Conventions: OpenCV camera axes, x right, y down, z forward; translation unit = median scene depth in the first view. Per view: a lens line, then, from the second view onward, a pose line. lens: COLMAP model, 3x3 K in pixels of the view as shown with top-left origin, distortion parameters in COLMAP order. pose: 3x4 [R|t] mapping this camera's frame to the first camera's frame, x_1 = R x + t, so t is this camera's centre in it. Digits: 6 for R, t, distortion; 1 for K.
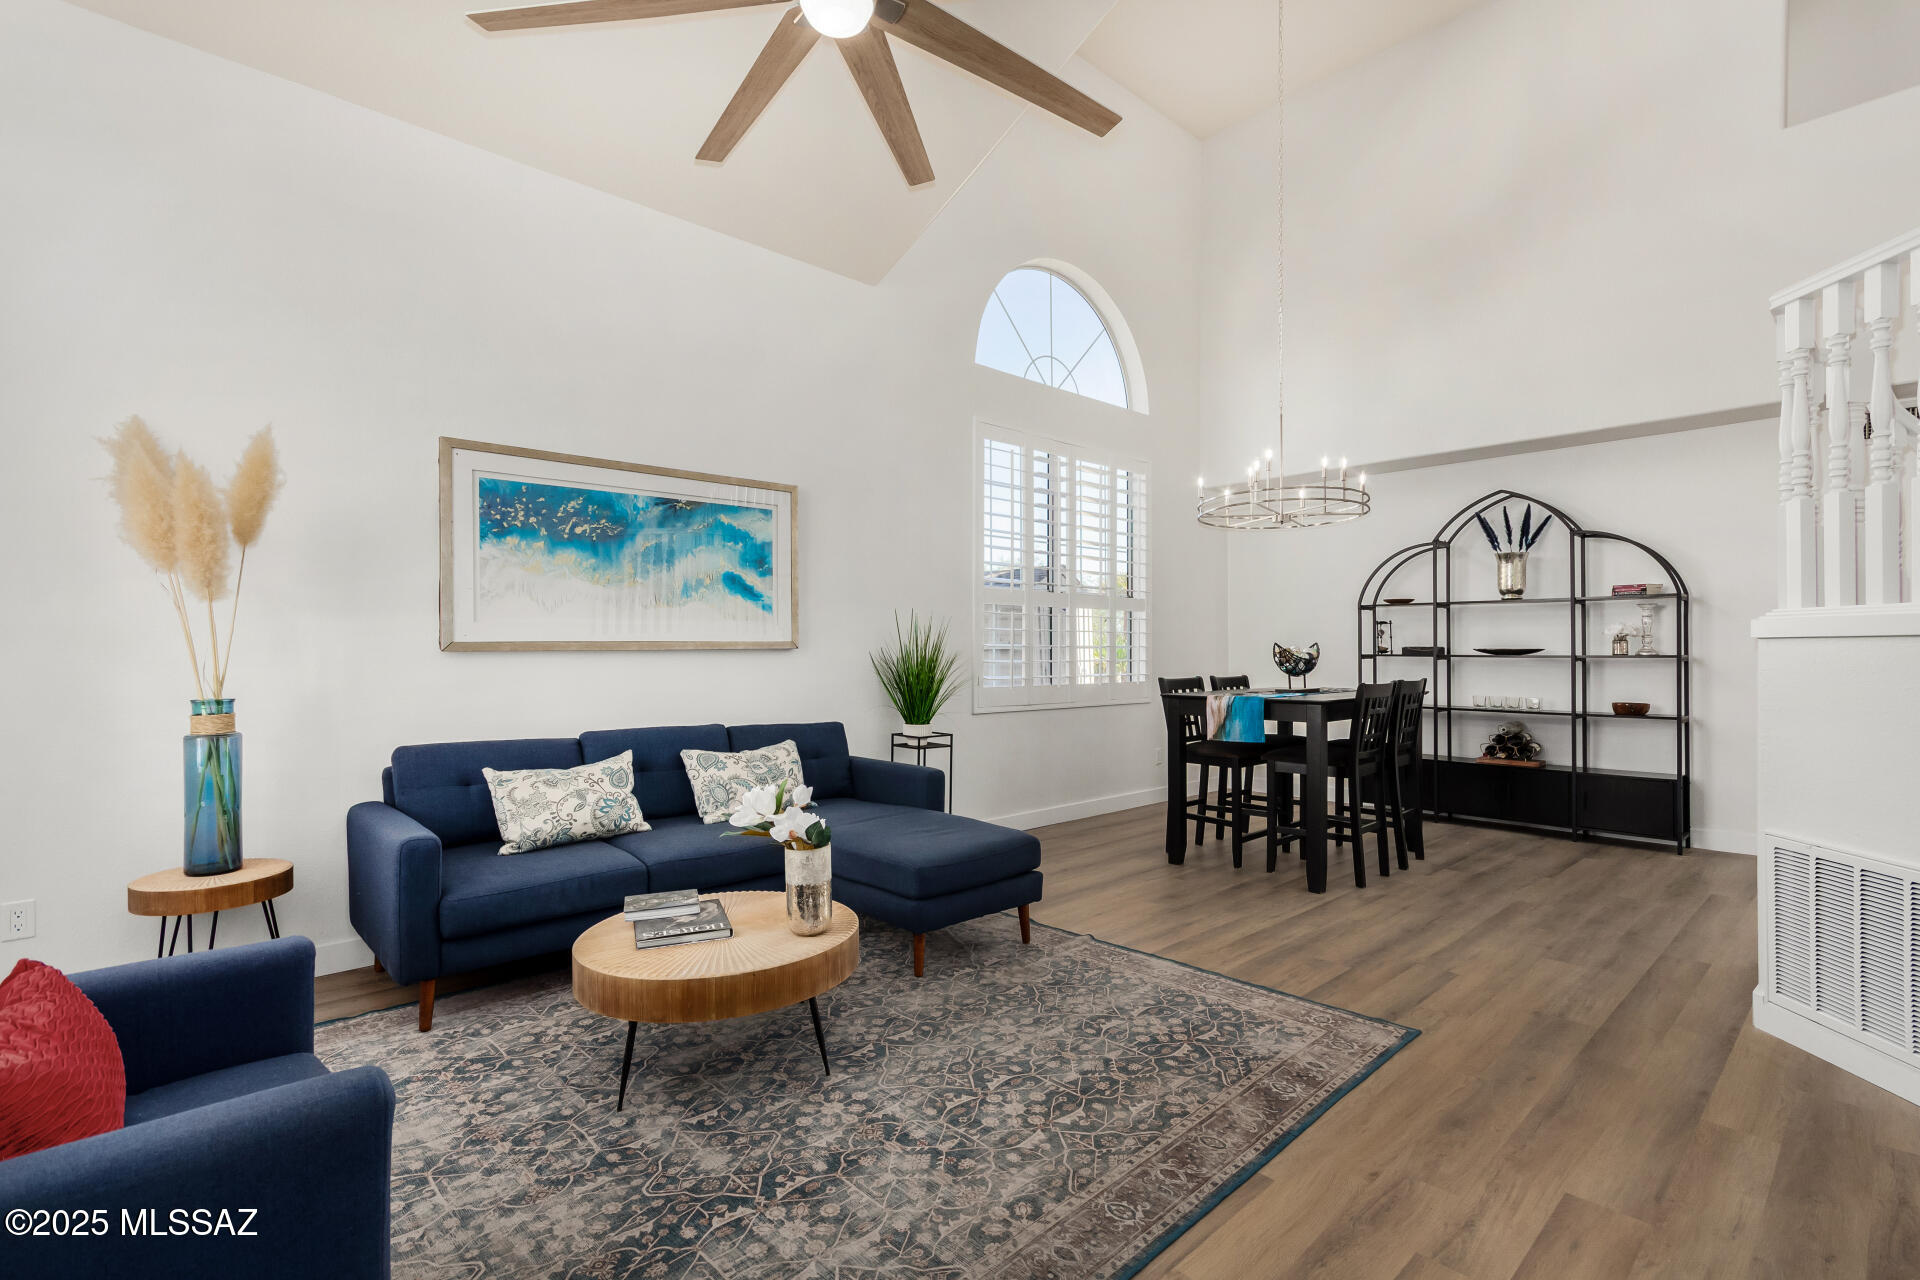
lens RADIAL K [[881.3, 0, 948.5], [0, 881.3, 641.0], [0, 0, 1]] dist [0.001146, 0.000417]
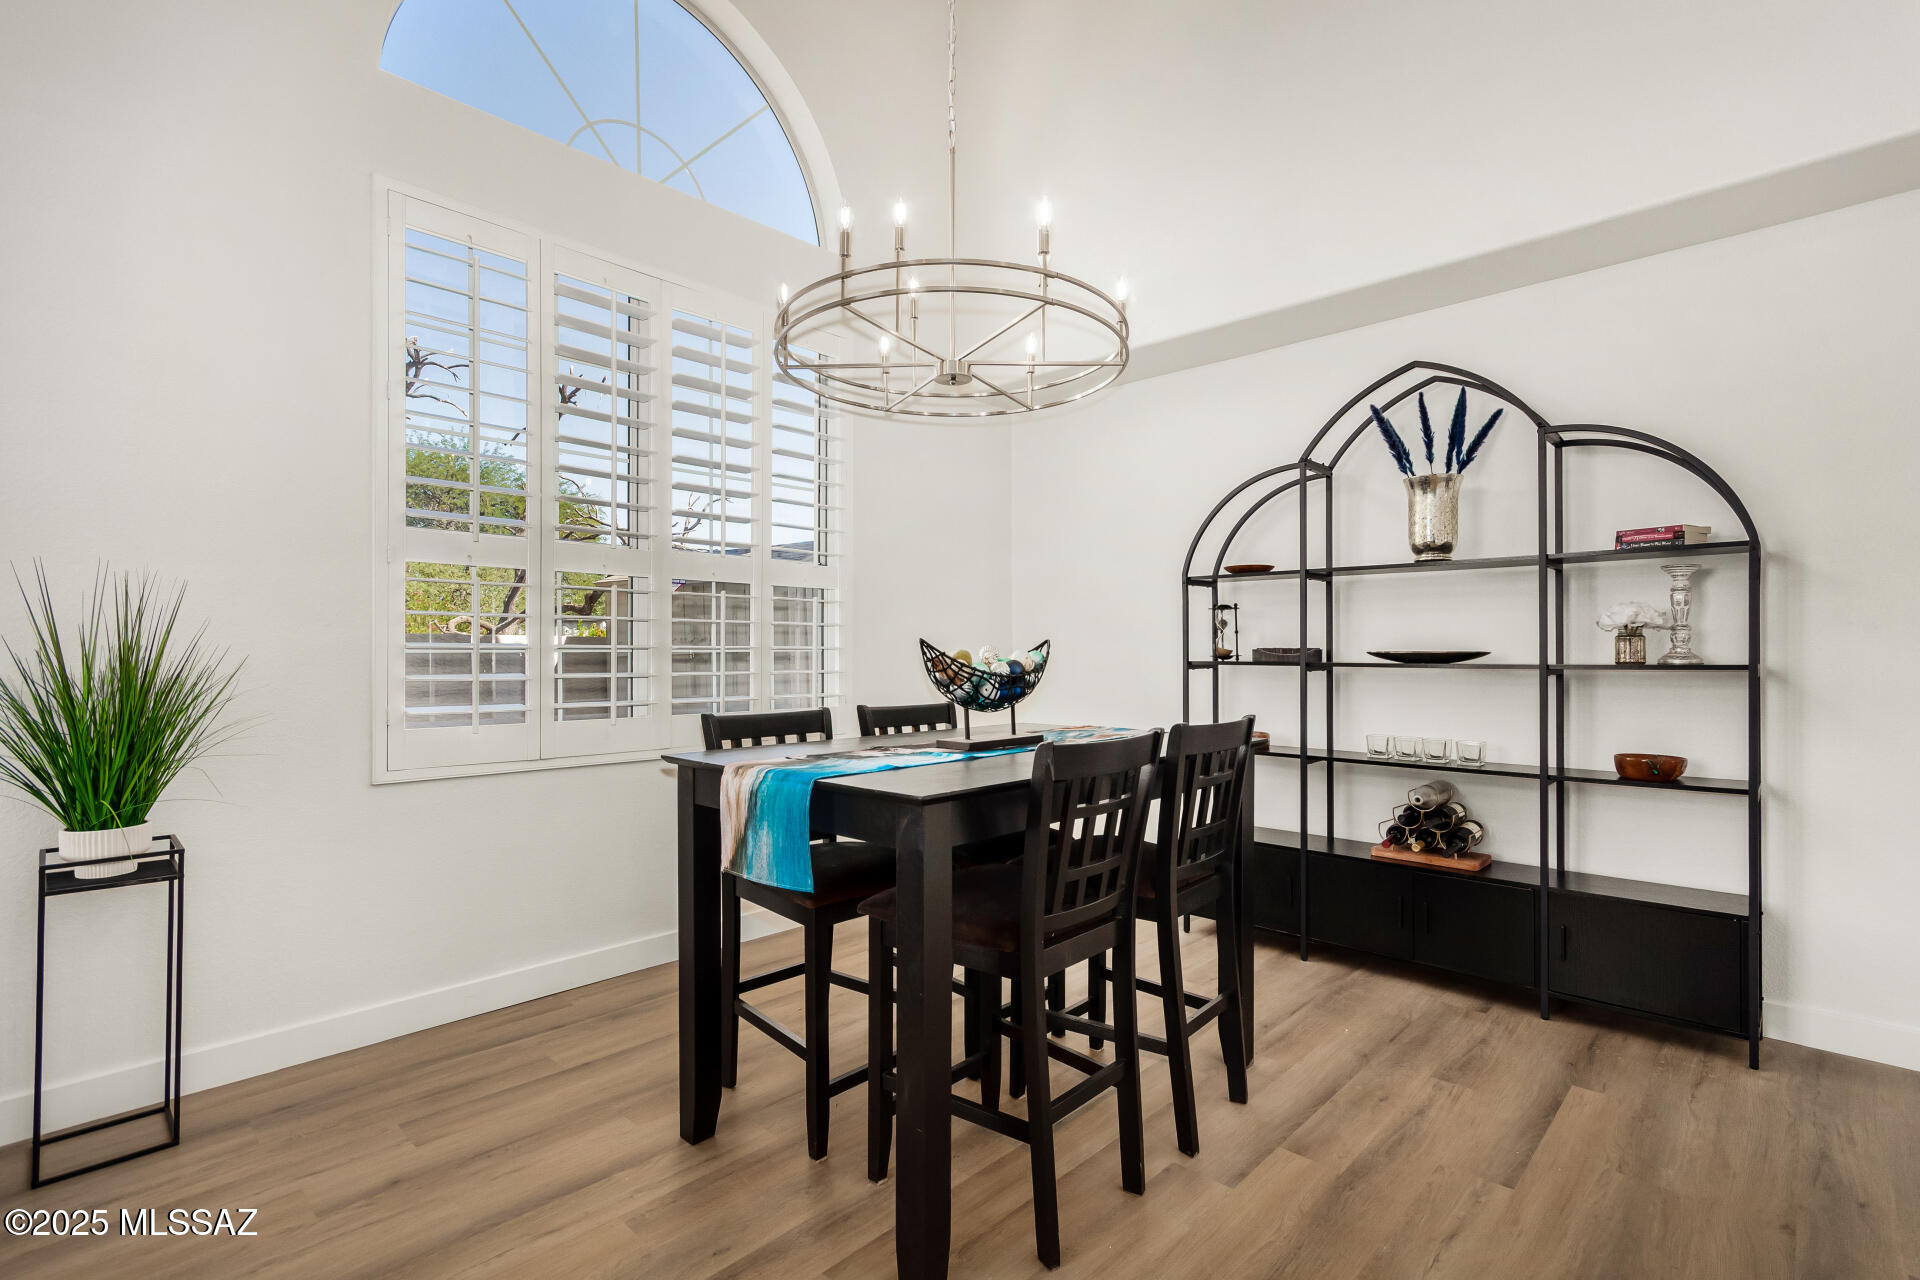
lens RADIAL K [[881.3, 0, 970.4], [0, 881.3, 644.7], [0, 0, 1]] dist [0.001146, 0.000417]
pose [[0.997713, 0.000000, 0.067597, 0.315058], [-0.000192, 0.999996, 0.002823, 0.002977], [-0.067596, -0.002830, 0.997709, 0.472485]]
